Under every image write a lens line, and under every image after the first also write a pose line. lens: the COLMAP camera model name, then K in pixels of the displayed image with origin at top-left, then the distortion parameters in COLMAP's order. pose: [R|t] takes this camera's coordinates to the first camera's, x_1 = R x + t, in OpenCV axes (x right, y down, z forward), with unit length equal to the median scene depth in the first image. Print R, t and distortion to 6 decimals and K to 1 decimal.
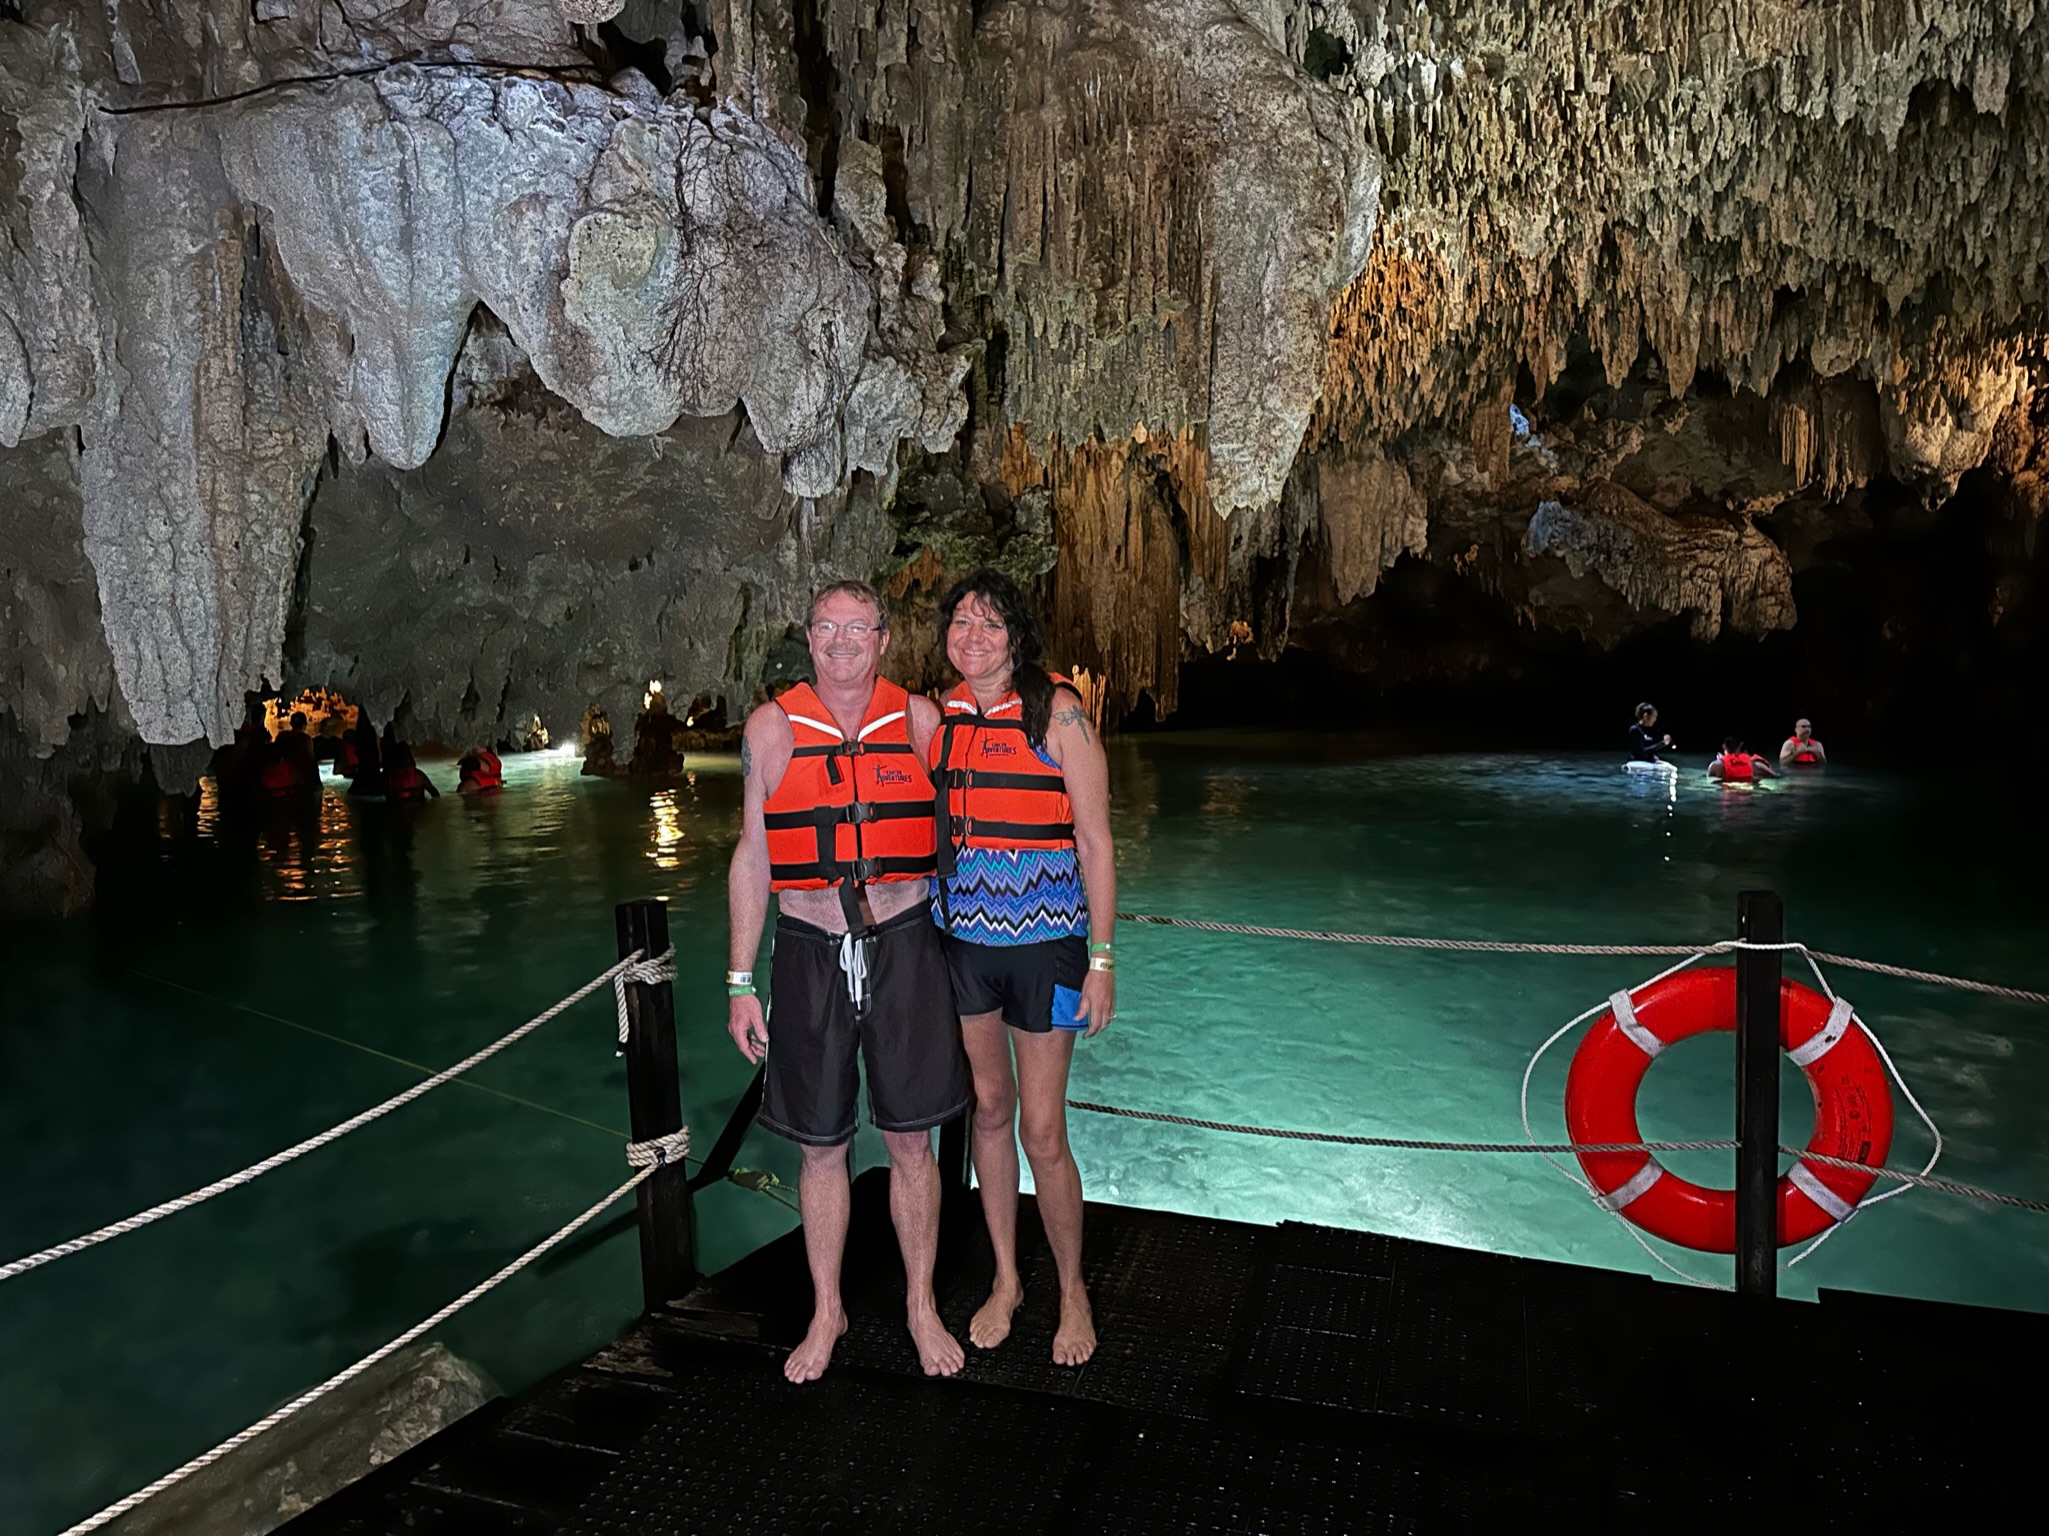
lens RADIAL K [[1446.7, 0, 1009.1], [0, 1446.7, 777.0], [0, 0, 1]] dist [0.049492, -0.064483]
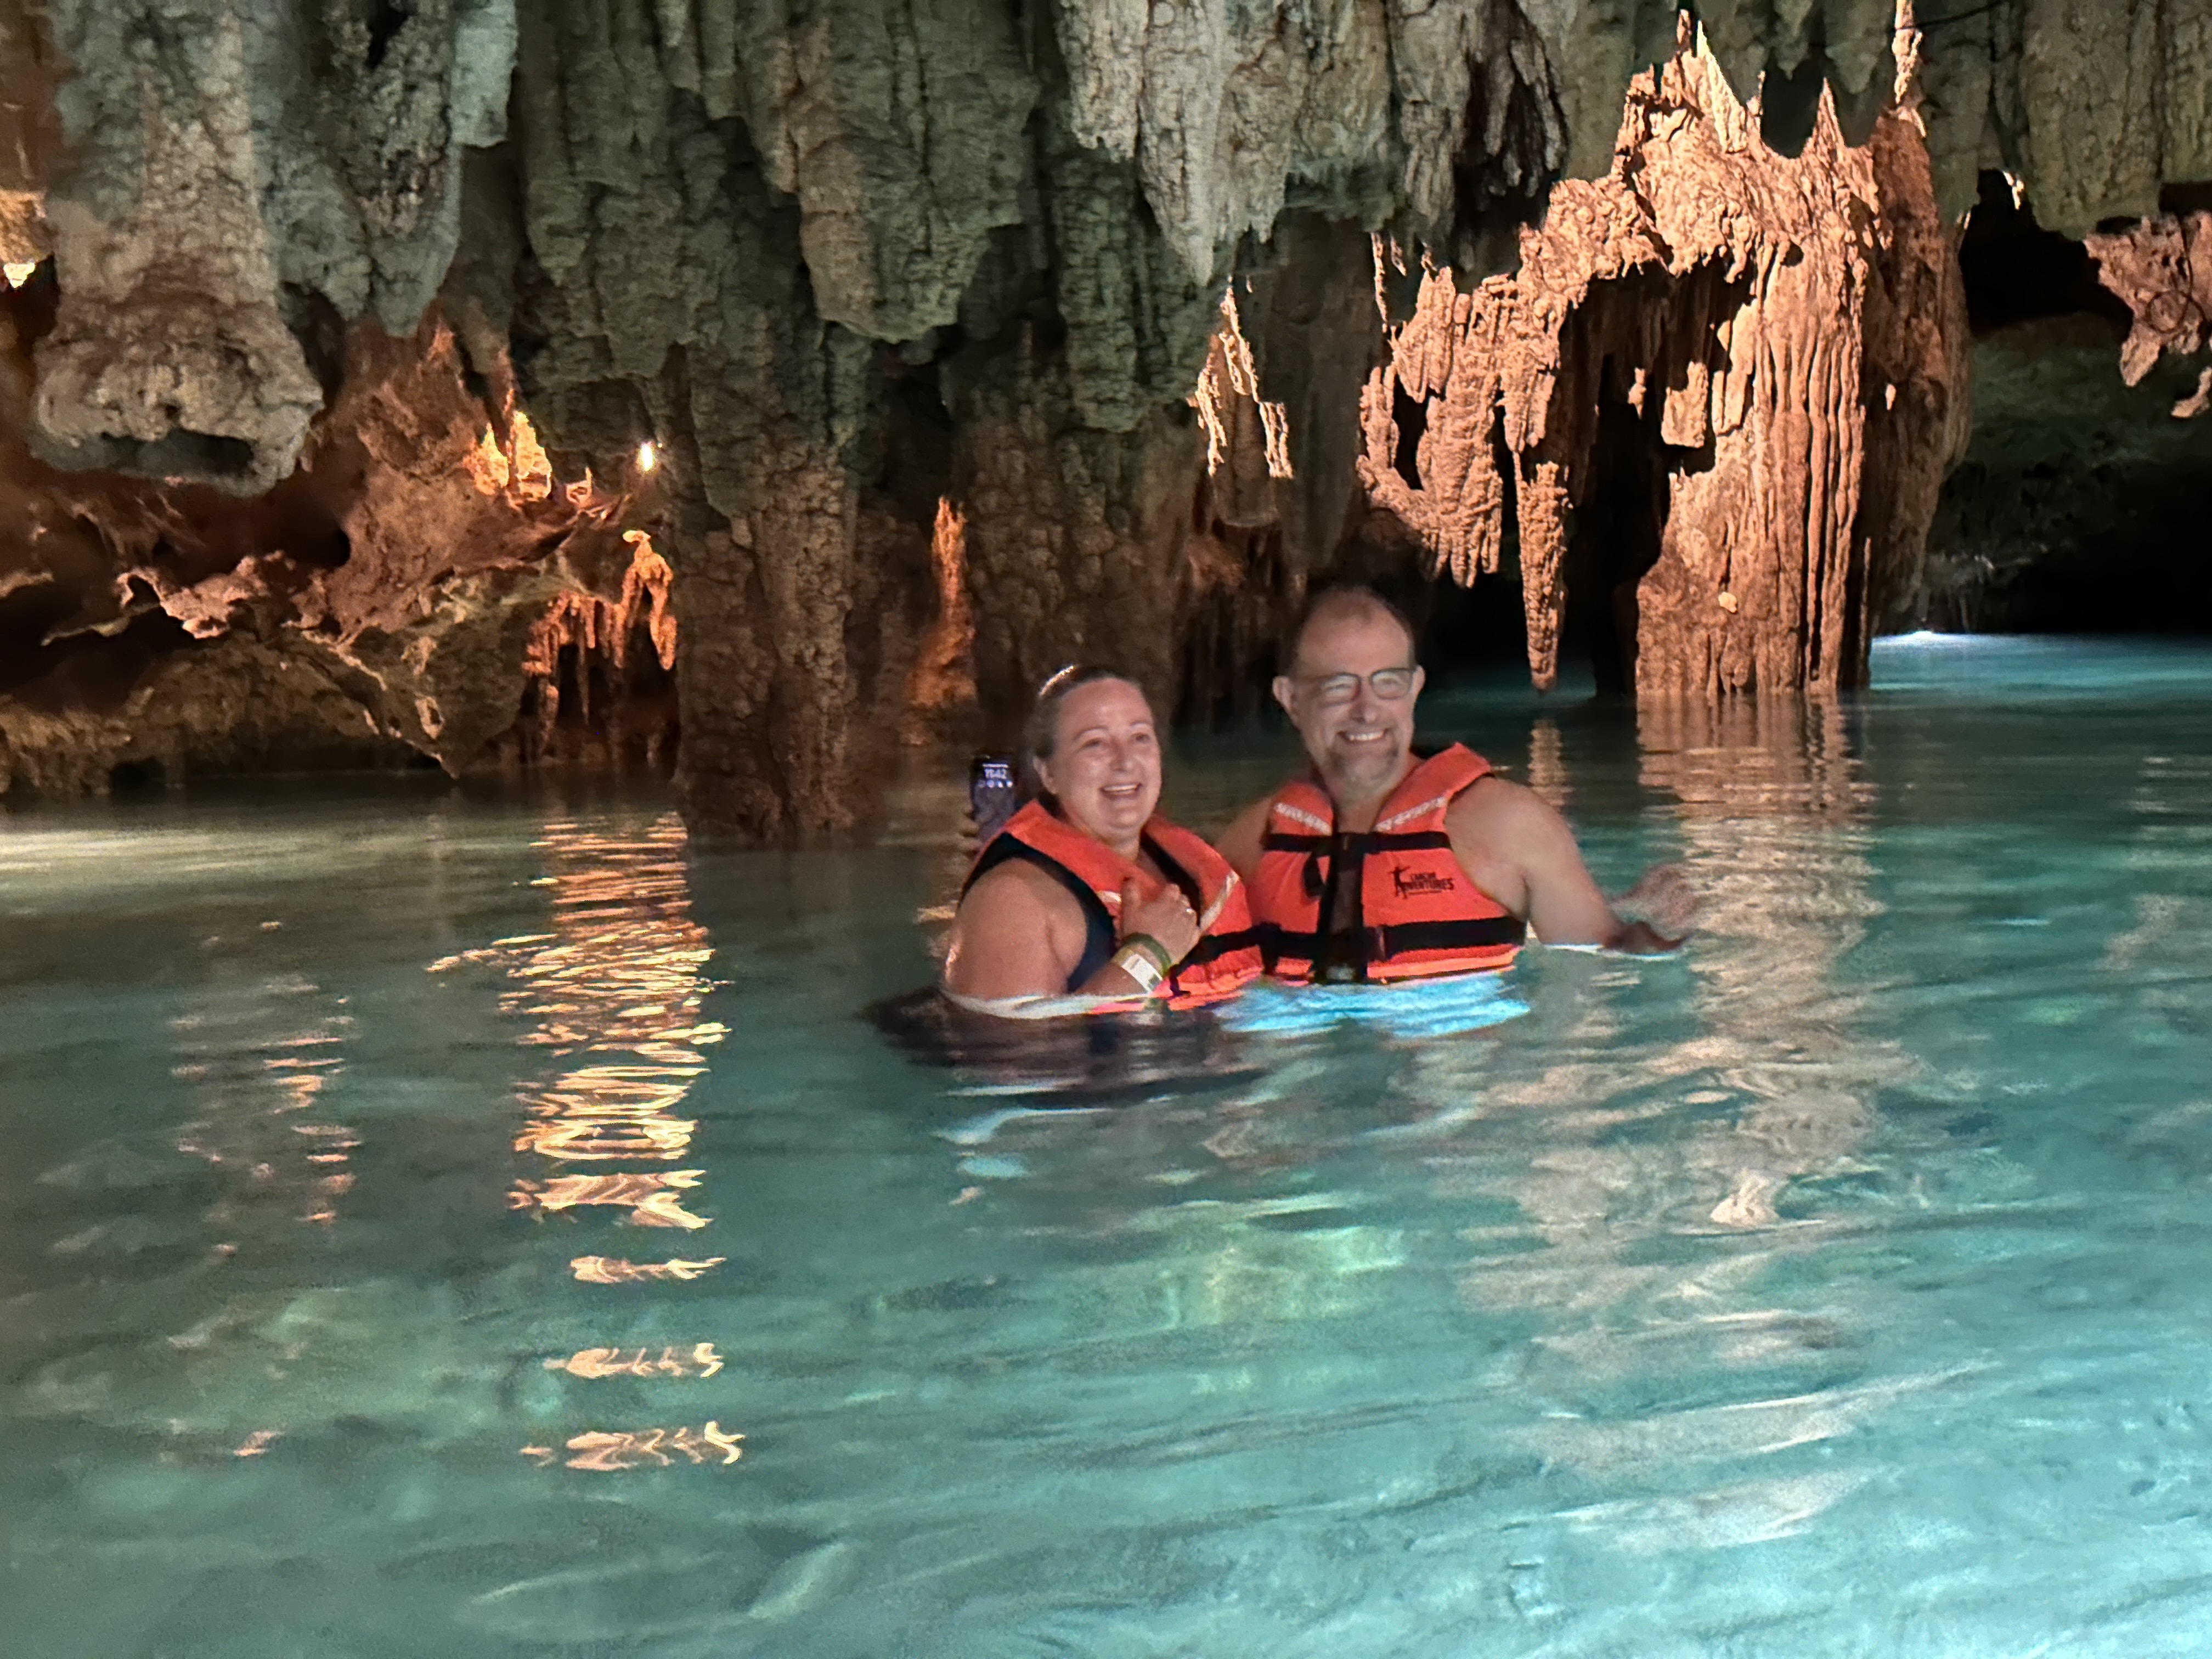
lens RADIAL K [[3083.1, 0, 1106.8], [0, 3083.1, 842.5], [0, 0, 1]] dist [0.123671, 0.000000]
pose [[0.997193, -0.032200, 0.067594, -0.124068], [0.034233, 0.998989, -0.029149, 0.005109], [-0.066587, 0.031381, 0.997287, 0.770142]]
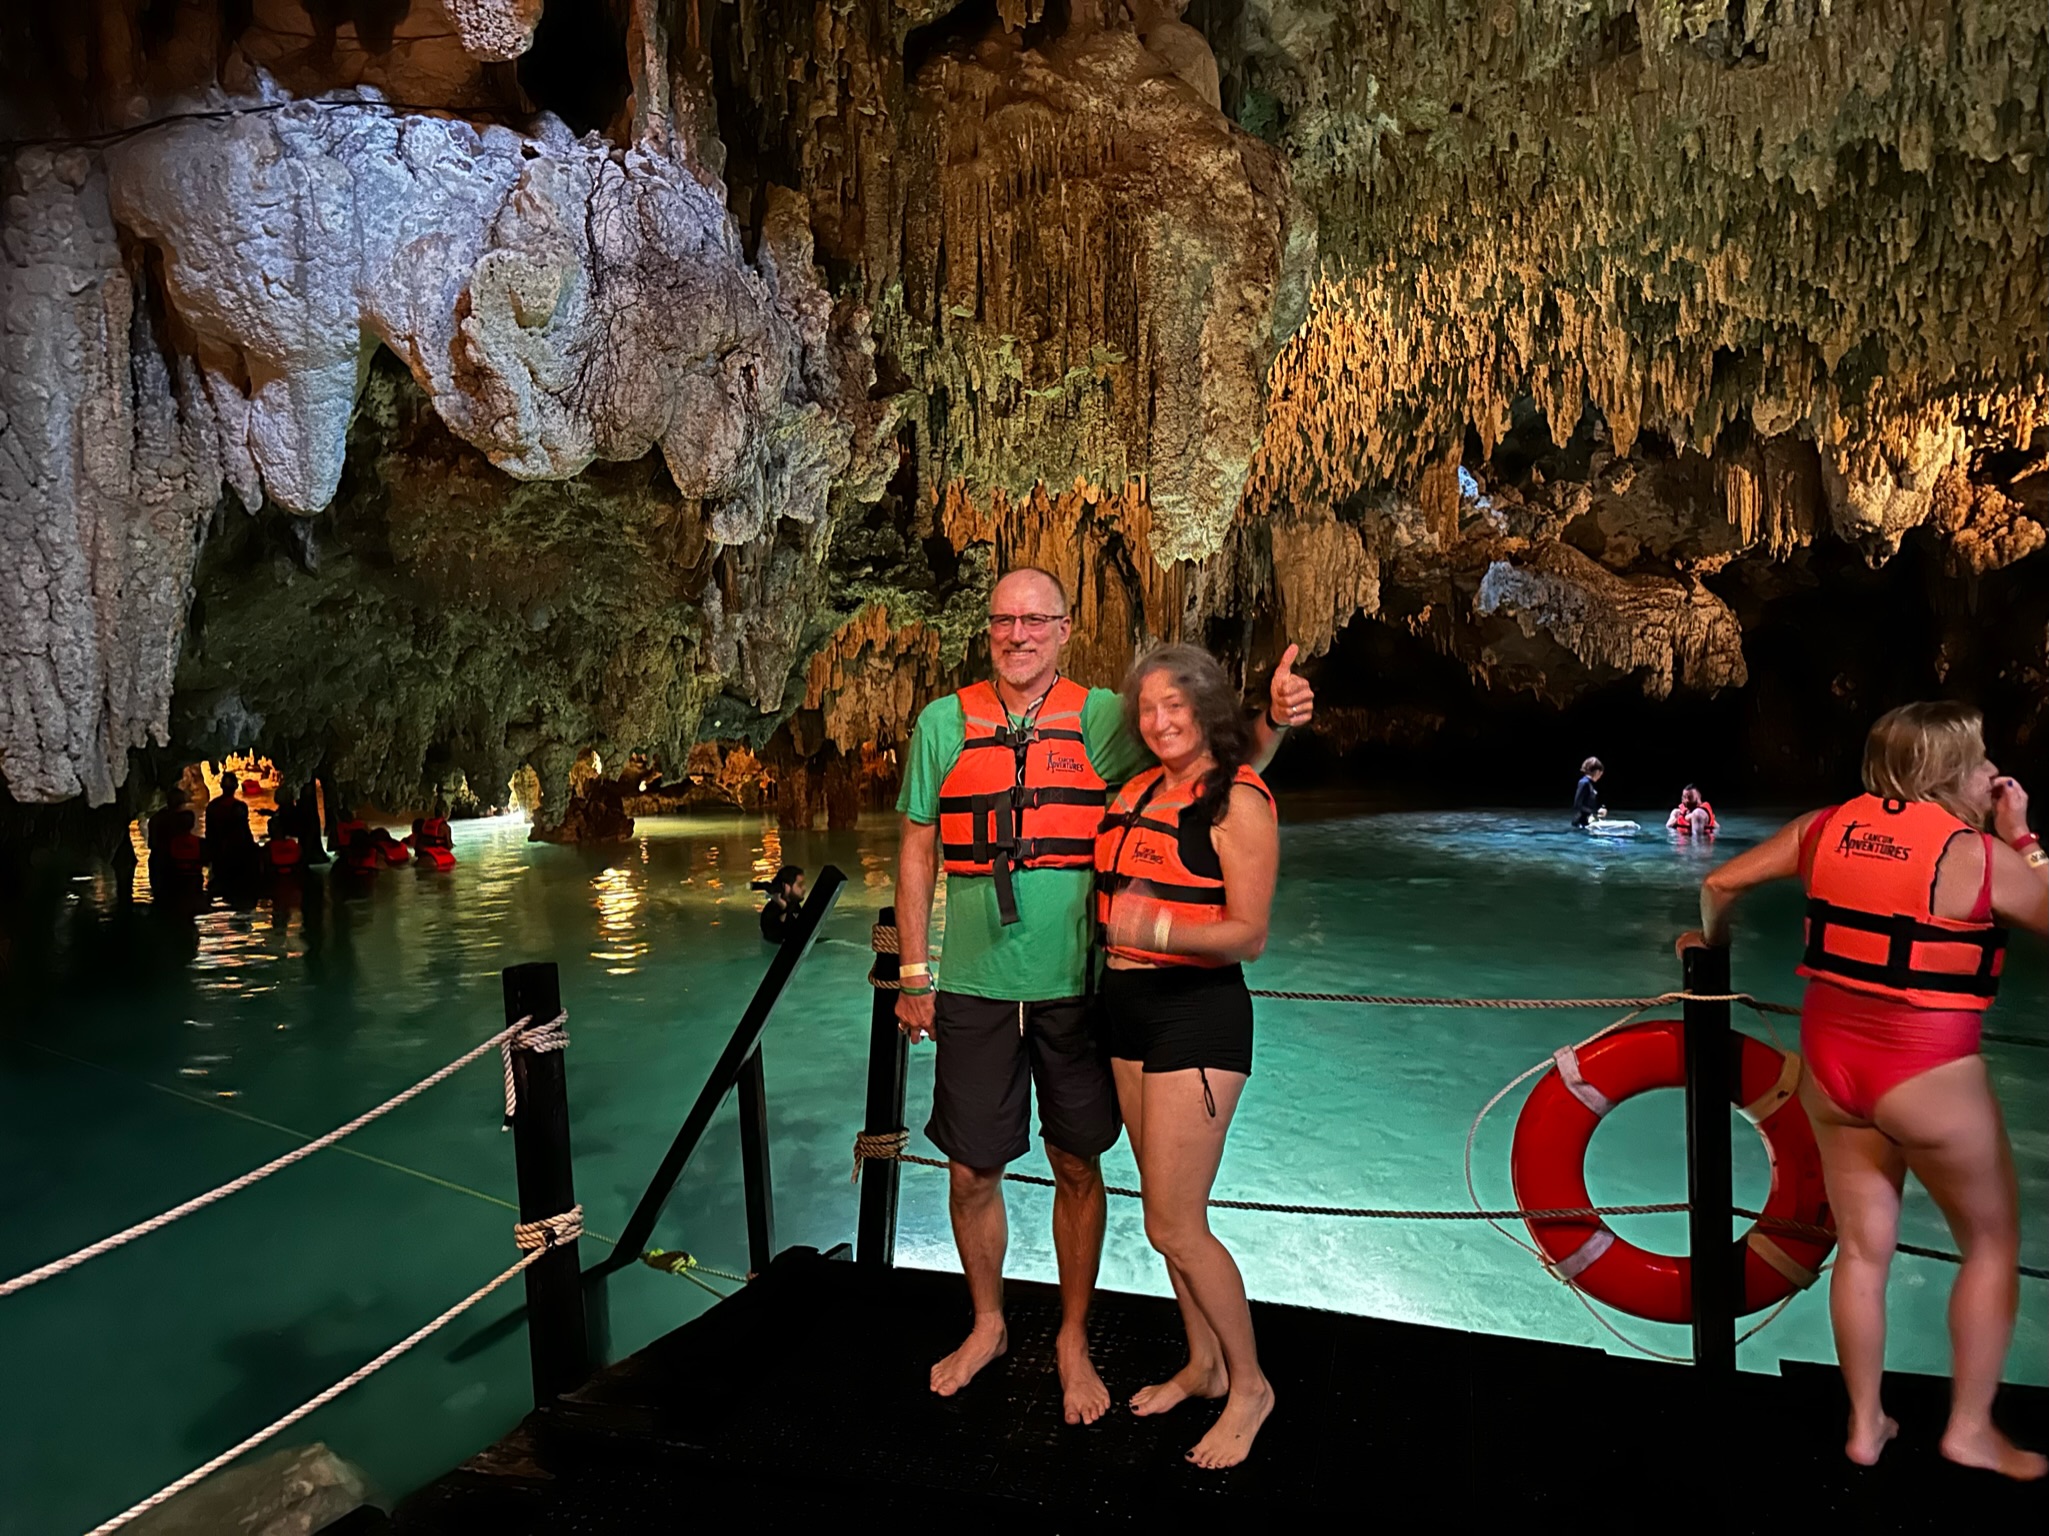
lens RADIAL K [[1446.7, 0, 1007.9], [0, 1446.7, 774.4], [0, 0, 1]] dist [0.049492, -0.064483]
pose [[0.999718, -0.007446, 0.022559, 0.007733], [0.008491, 0.998880, -0.046550, 0.002312], [-0.022187, 0.046728, 0.998661, 0.010389]]
